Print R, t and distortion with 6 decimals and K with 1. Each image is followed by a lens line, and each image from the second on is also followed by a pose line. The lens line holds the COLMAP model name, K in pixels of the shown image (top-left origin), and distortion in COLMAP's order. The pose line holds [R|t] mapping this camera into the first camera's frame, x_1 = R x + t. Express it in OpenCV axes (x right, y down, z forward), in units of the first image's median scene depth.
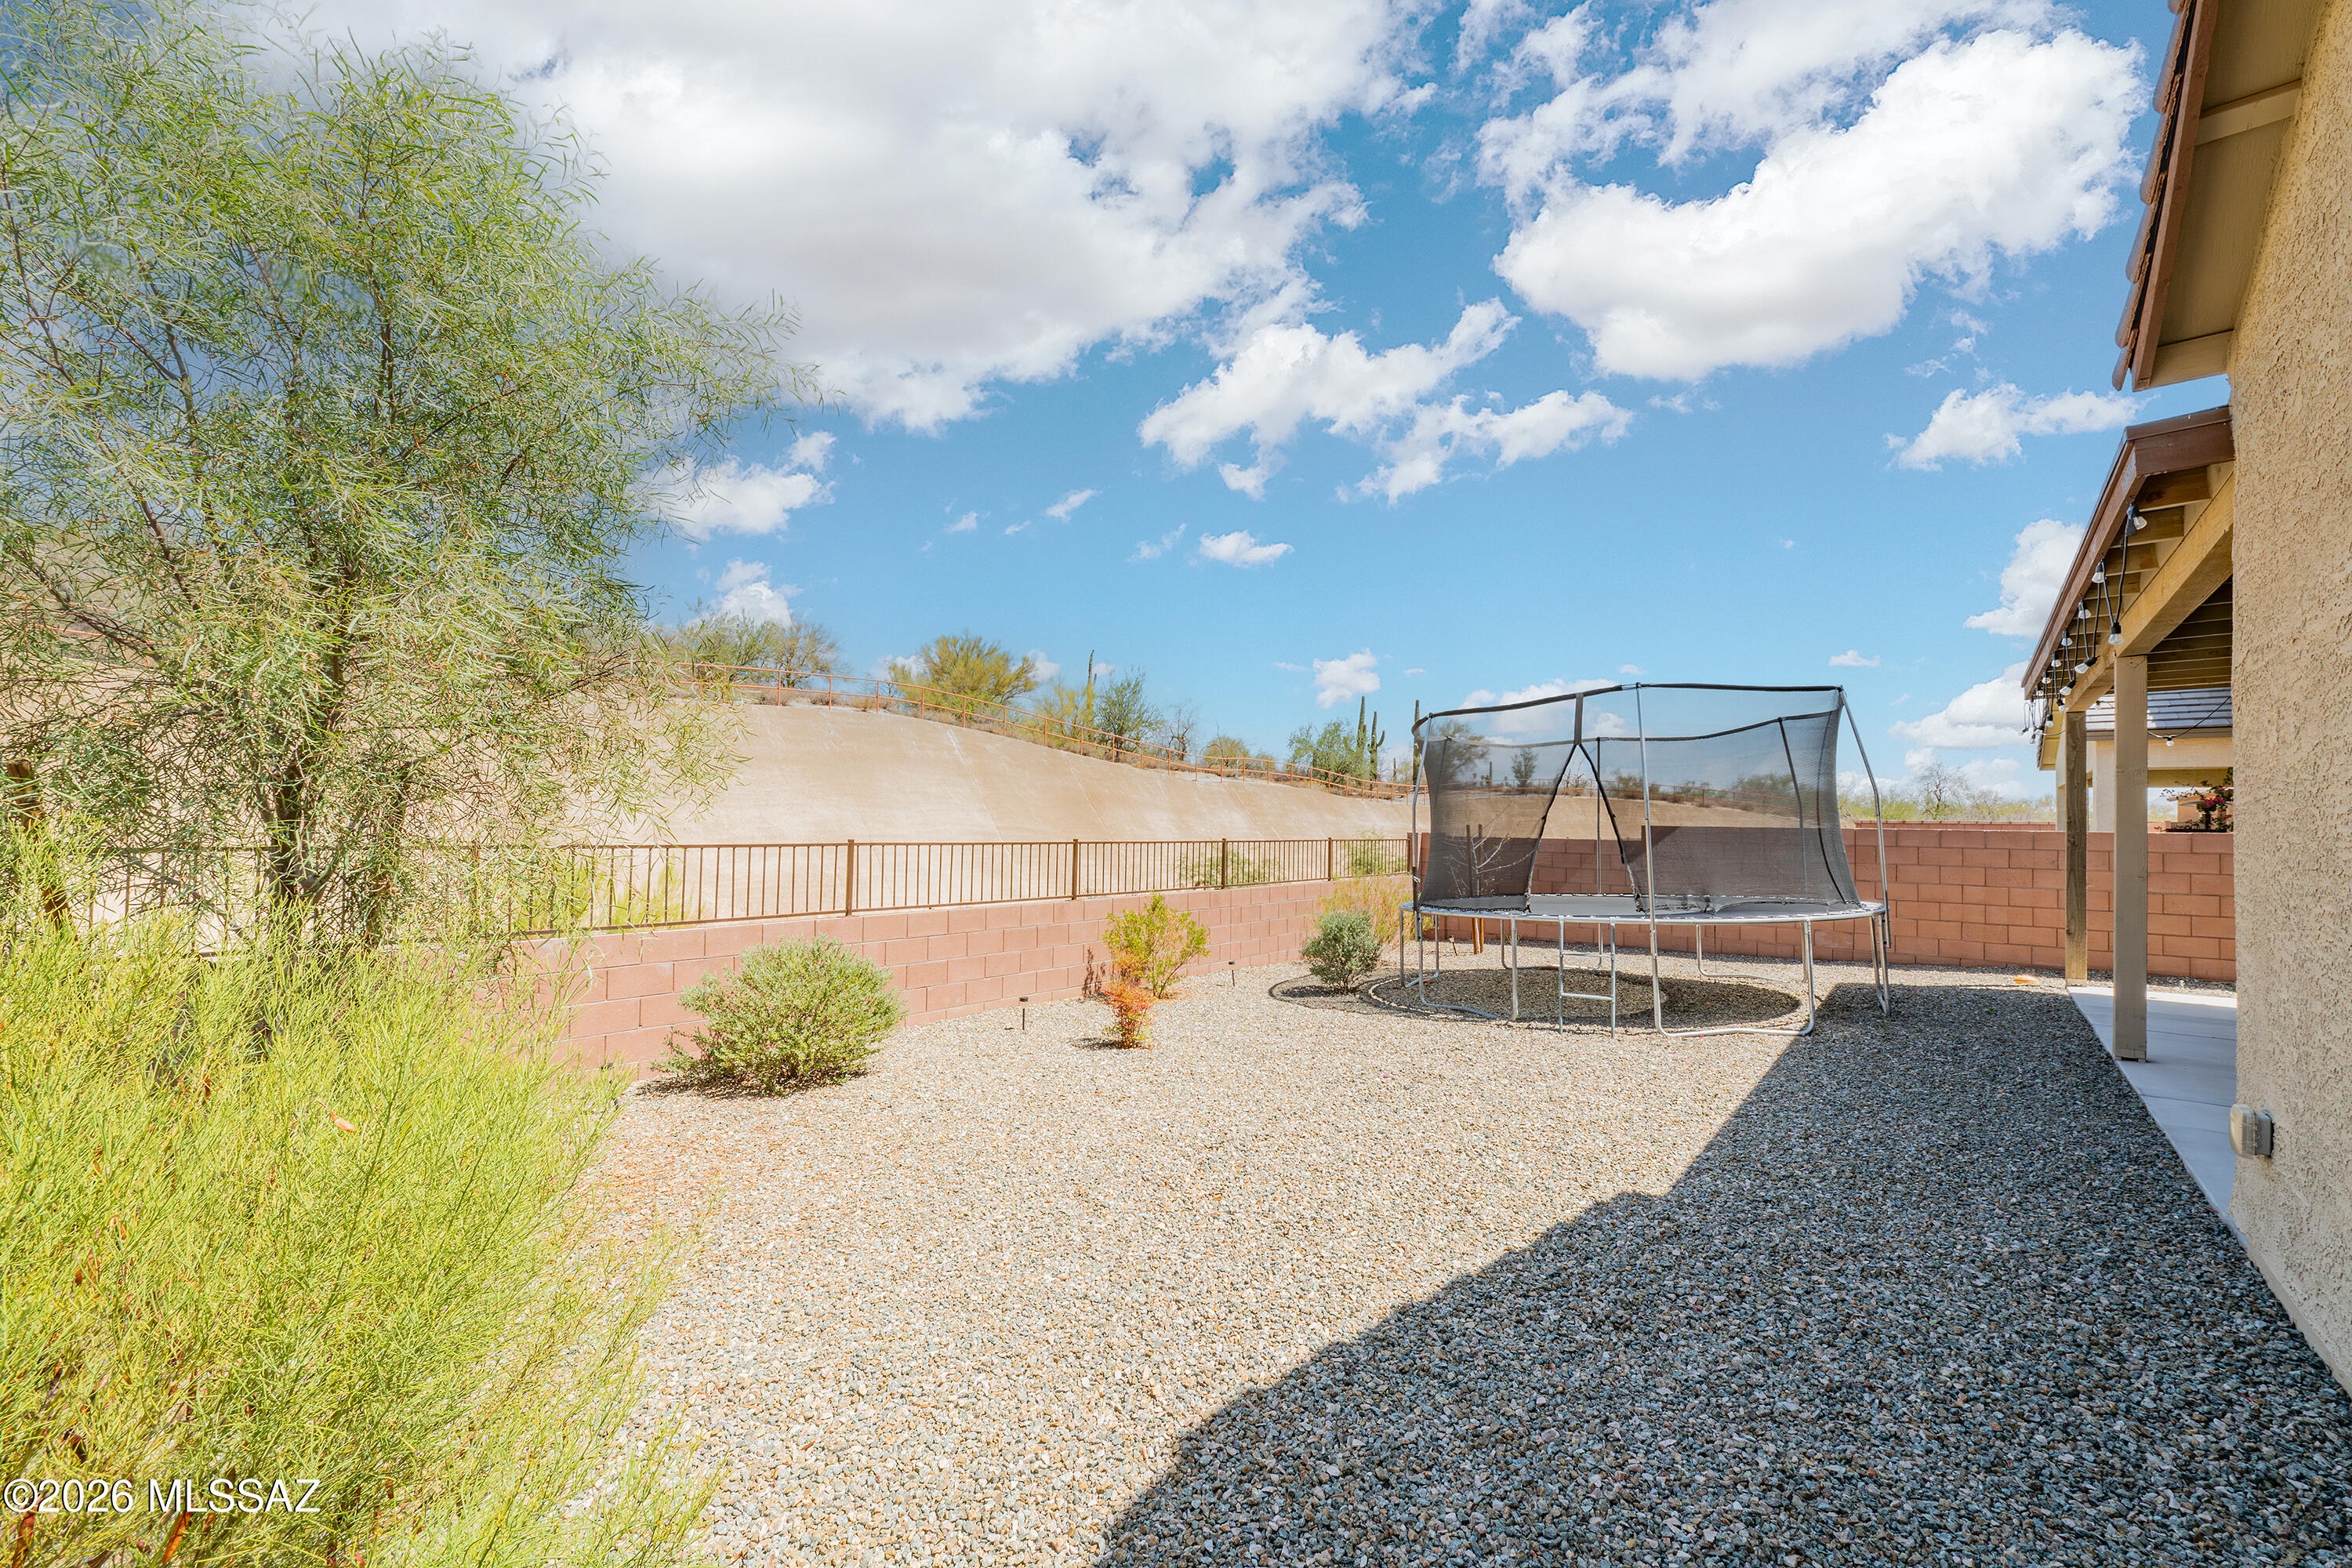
lens RADIAL K [[930.0, 0, 1229.8], [0, 930.0, 837.5], [0, 0, 1]] dist [0.003183, 0.000421]
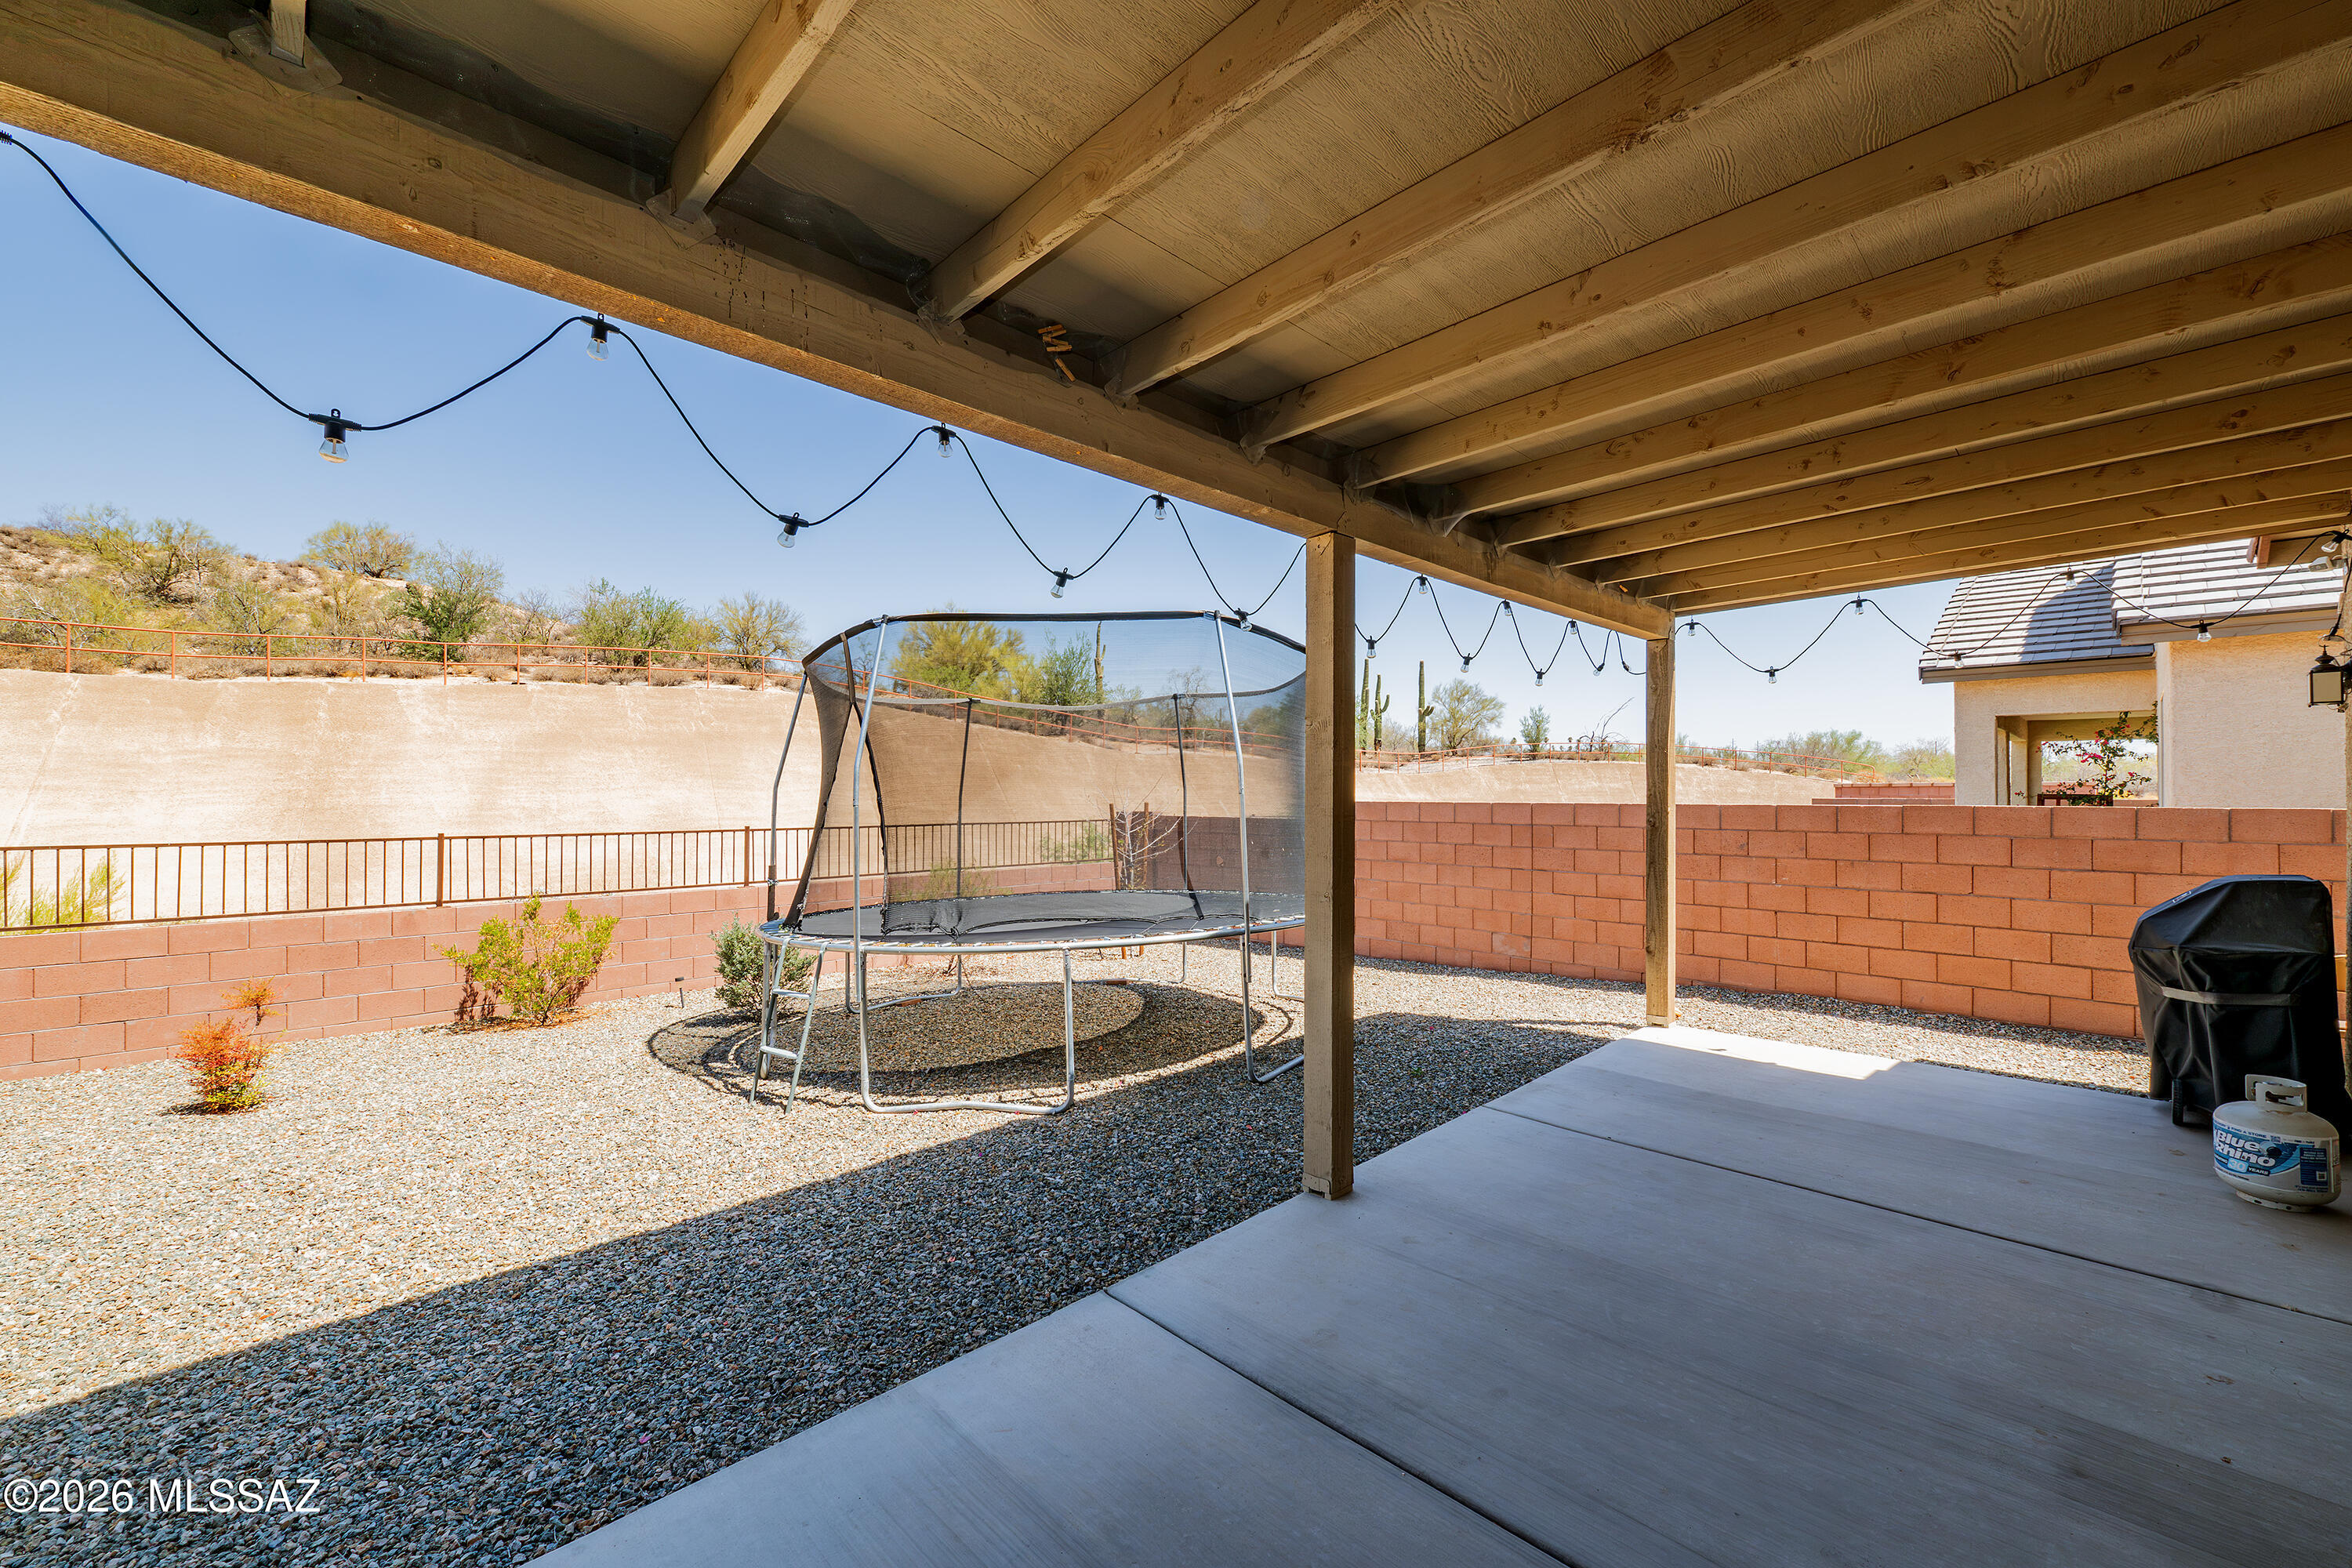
lens RADIAL K [[930.0, 0, 1224.0], [0, 930.0, 826.3], [0, 0, 1]] dist [0.003183, 0.000421]
pose [[0.993974, -0.013060, -0.108835, 0.229829], [0.015079, 0.999729, 0.017750, -0.003035], [0.108573, -0.019284, 0.993901, 0.095446]]
